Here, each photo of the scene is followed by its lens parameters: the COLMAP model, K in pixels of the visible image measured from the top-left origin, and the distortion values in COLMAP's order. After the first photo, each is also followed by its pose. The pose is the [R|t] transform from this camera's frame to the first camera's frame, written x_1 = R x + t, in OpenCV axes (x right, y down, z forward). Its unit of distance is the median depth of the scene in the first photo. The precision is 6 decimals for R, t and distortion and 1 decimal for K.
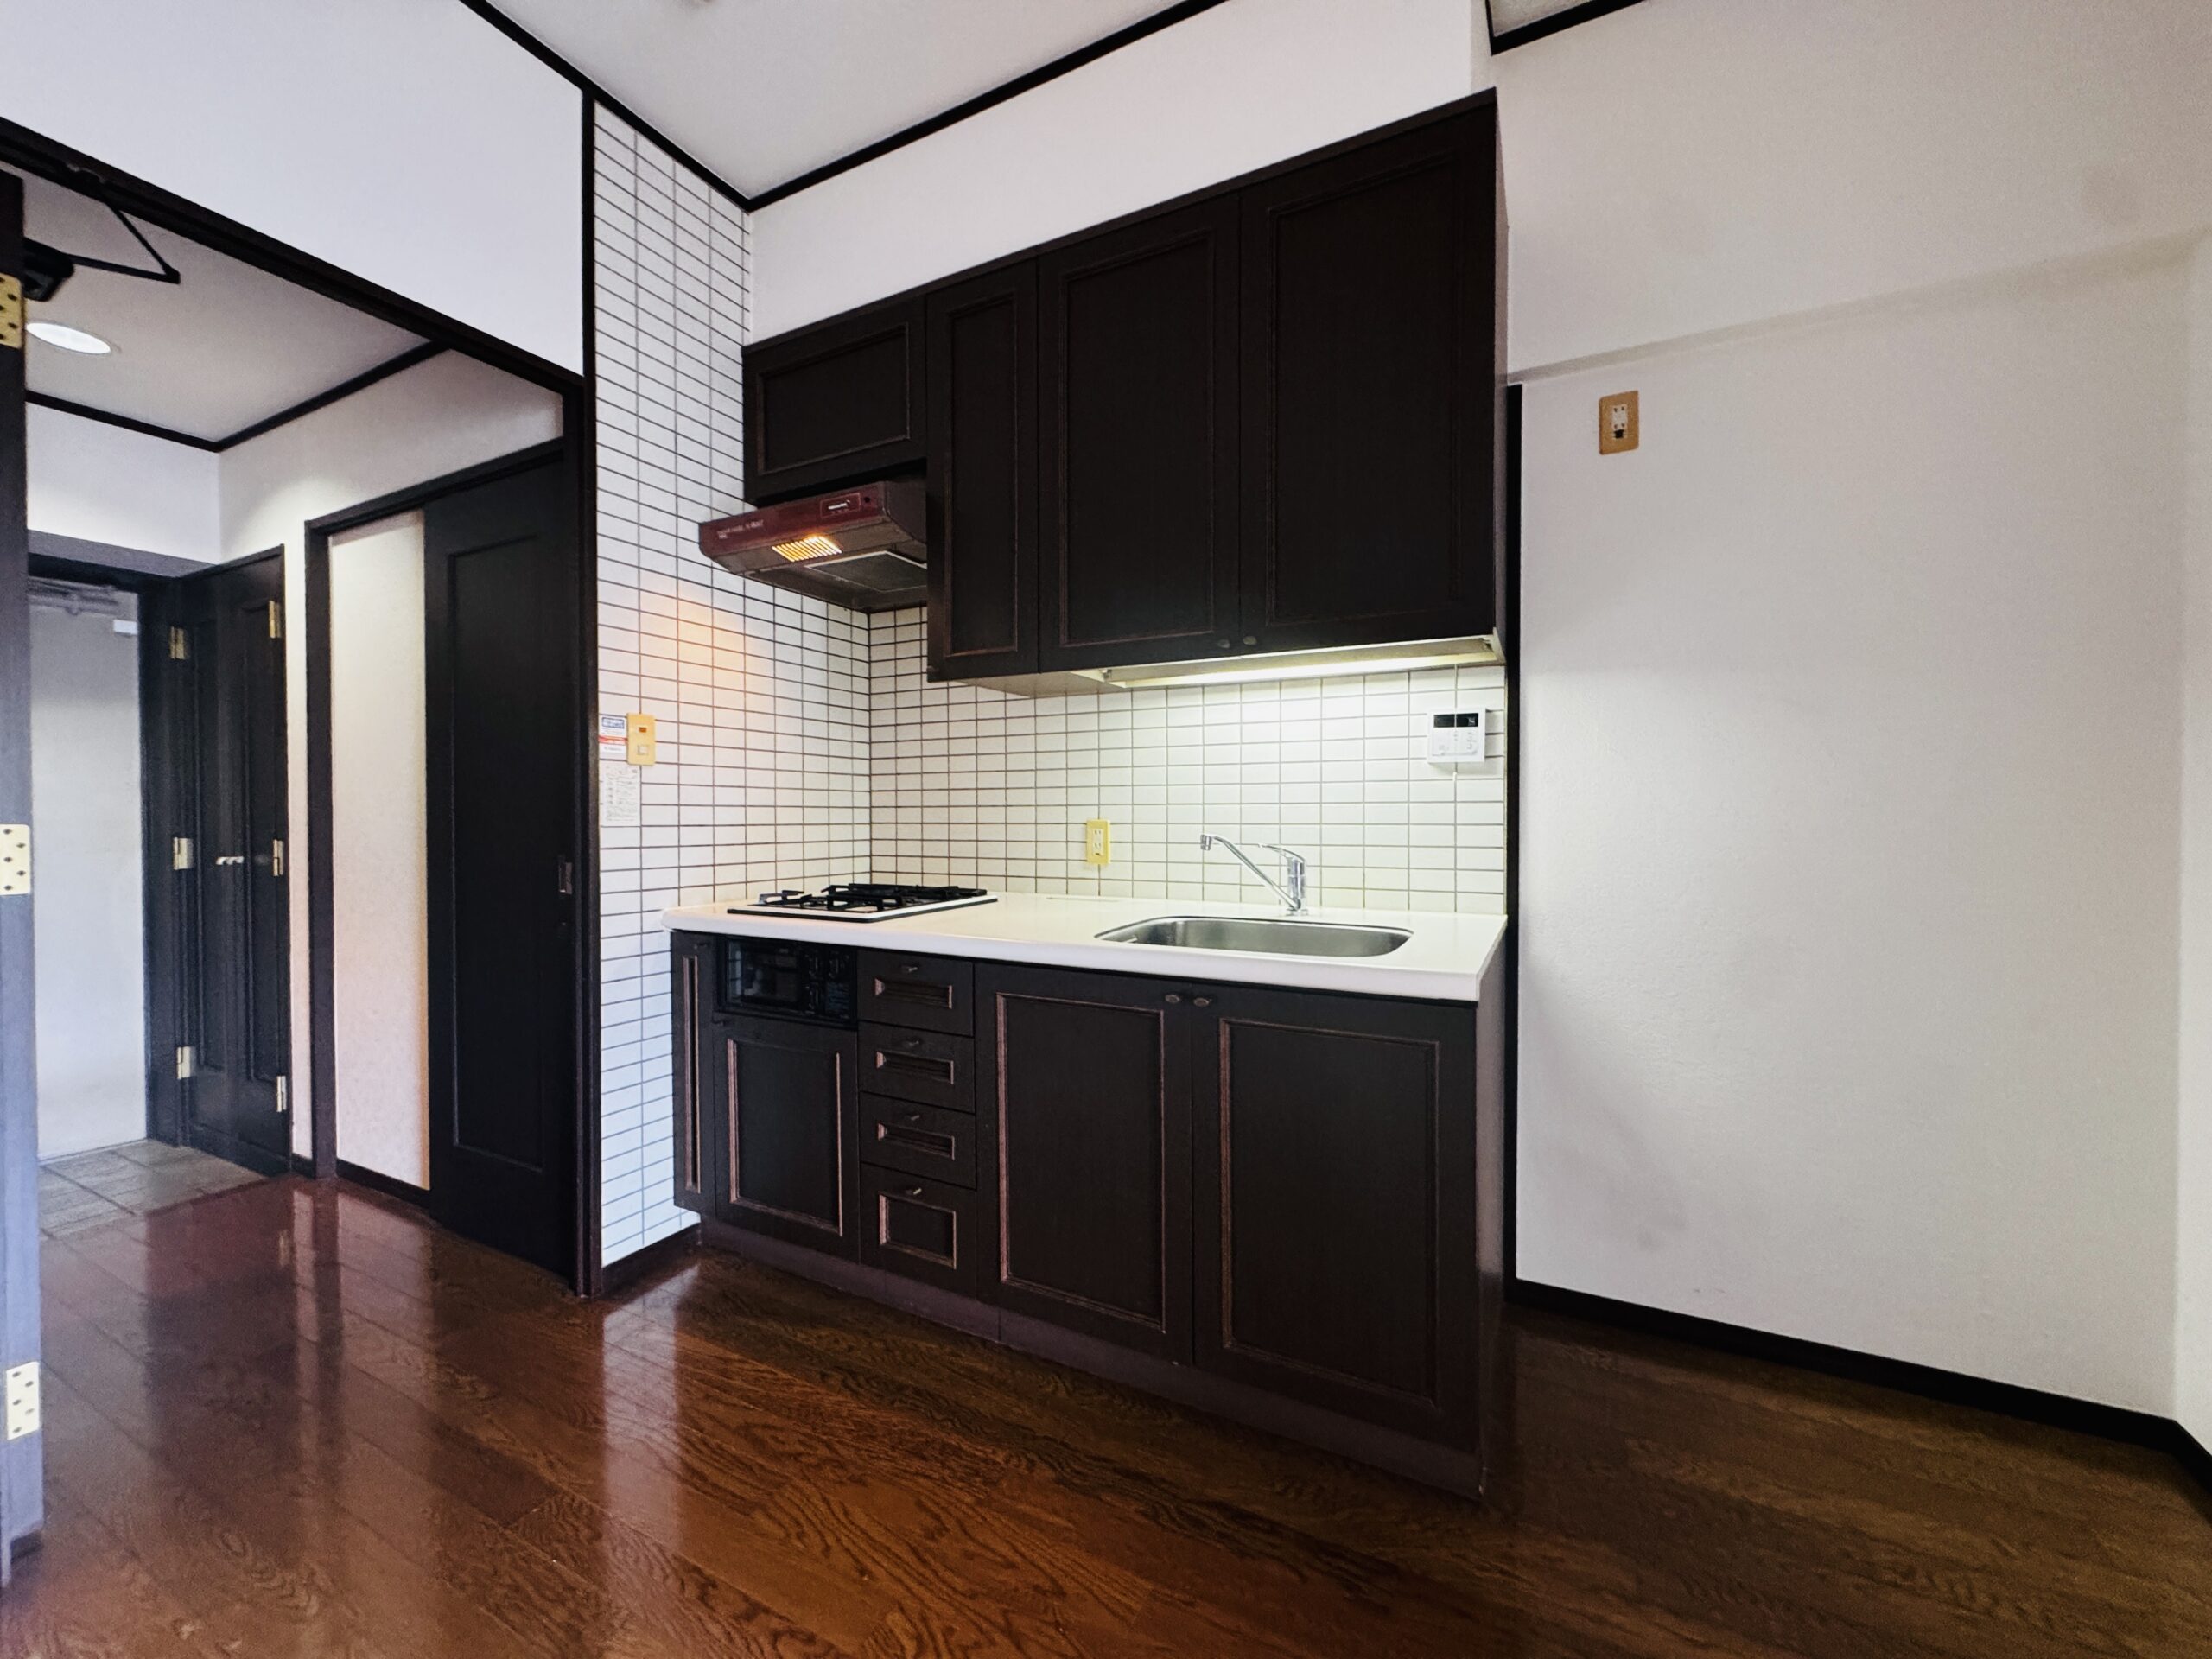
lens RADIAL K [[880.1, 0, 1106.0], [0, 880.1, 829.5], [0, 0, 1]] dist [-0.000731, -0.000292]
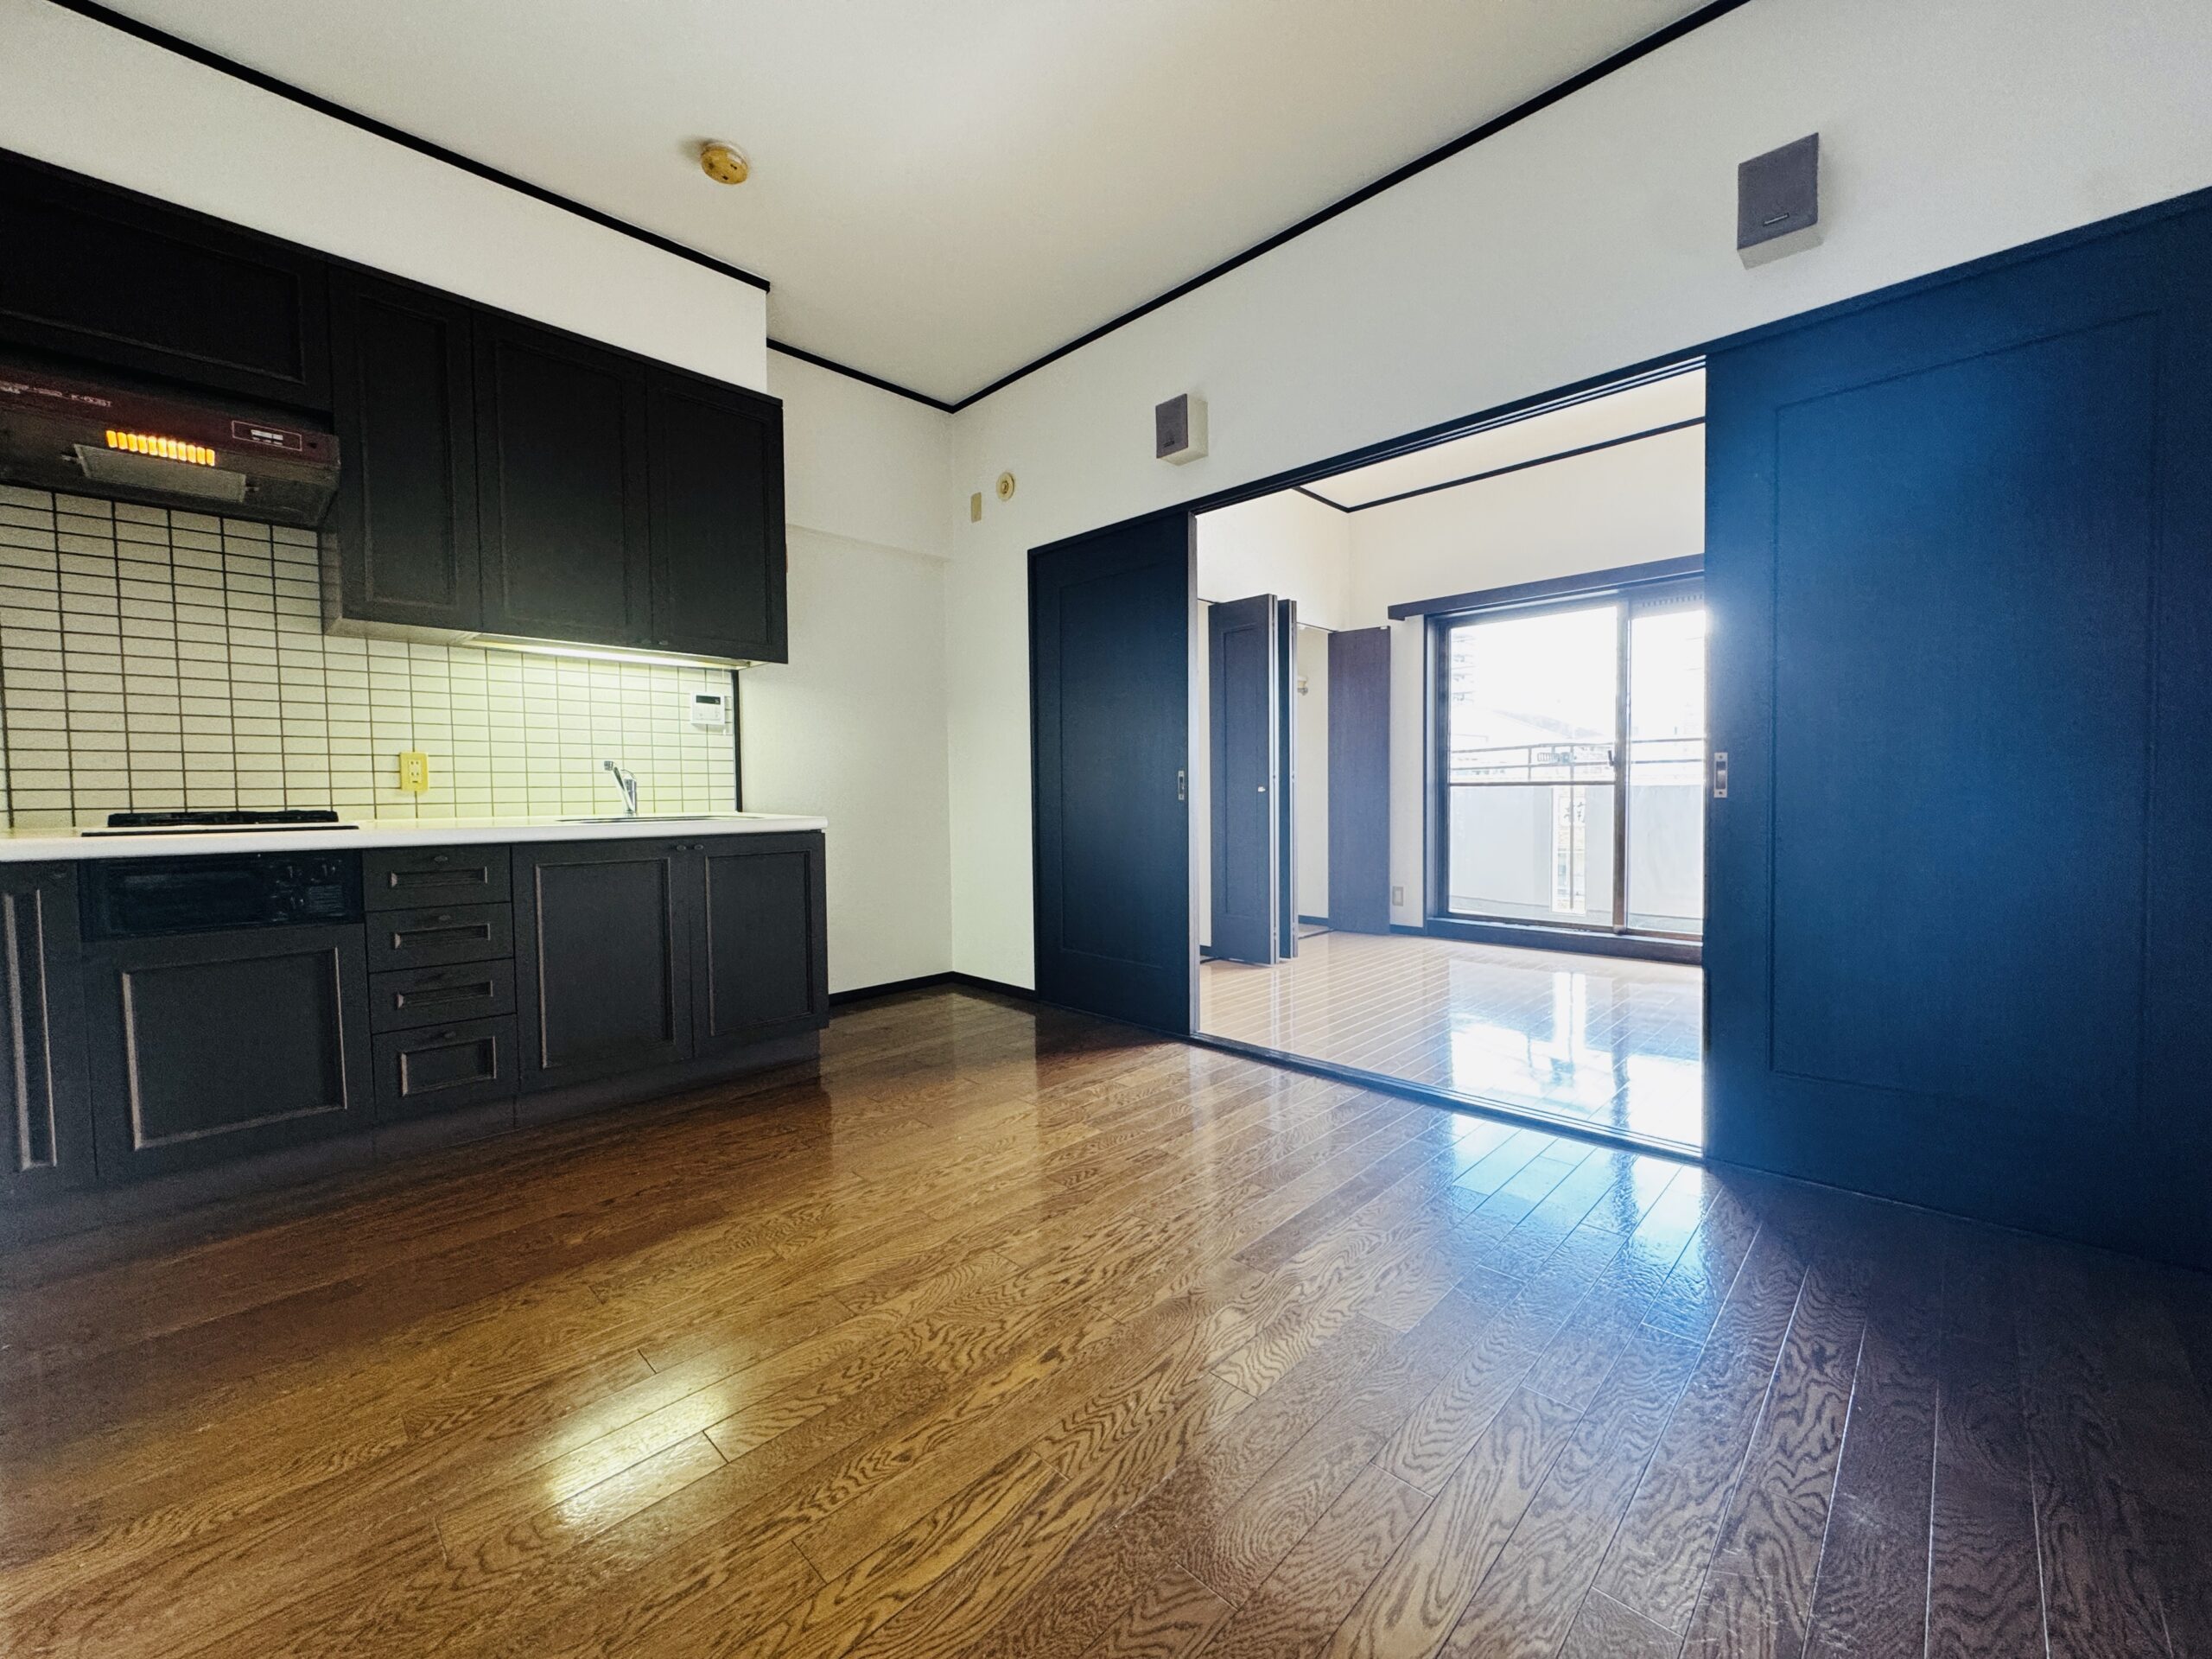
lens RADIAL K [[880.1, 0, 1106.0], [0, 880.1, 829.5], [0, 0, 1]] dist [-0.000731, -0.000292]
pose [[0.289086, -0.042144, 0.956375, -0.949111], [0.028294, 0.998970, 0.035469, 0.083308], [-0.956885, 0.016806, 0.289981, -0.224554]]
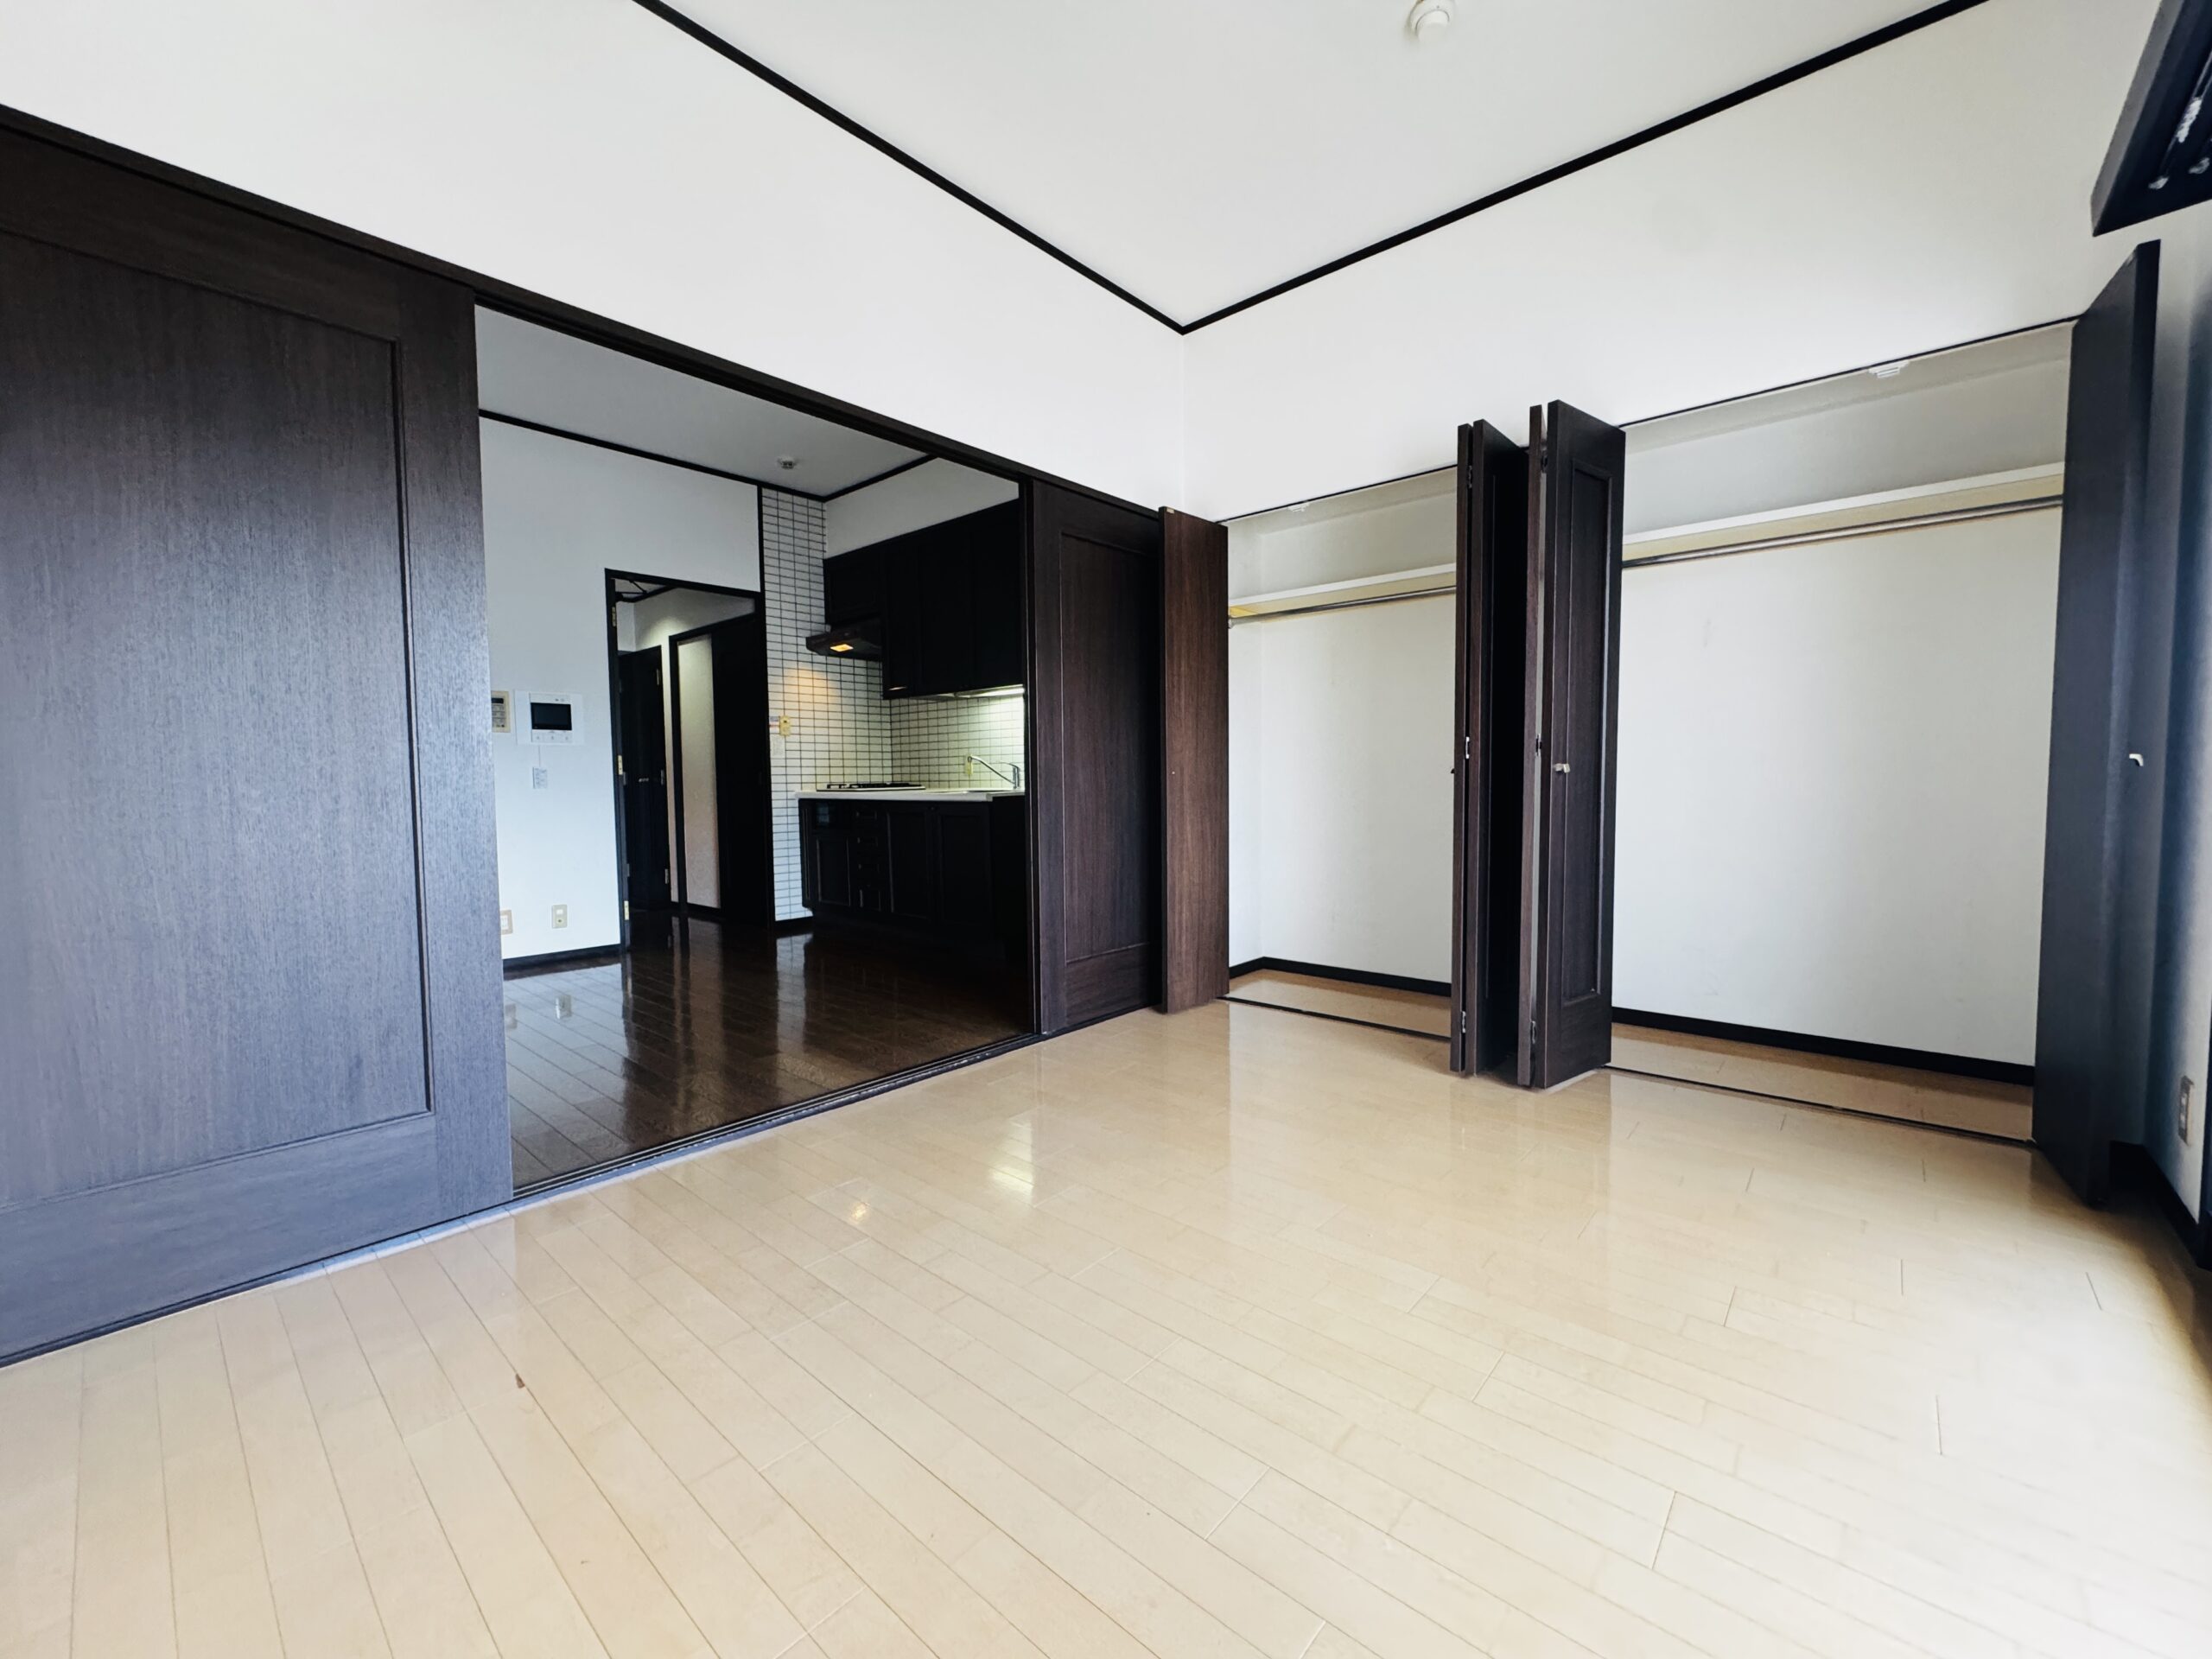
lens RADIAL K [[897.9, 0, 1106.0], [0, 897.9, 829.5], [0, 0, 1]] dist [0.000371, 0.000087]
pose [[0.968602, 0.003044, -0.248598, 1.022807], [0.008309, 0.998970, 0.044606, 0.092488], [0.248478, -0.045271, 0.967579, -1.312528]]
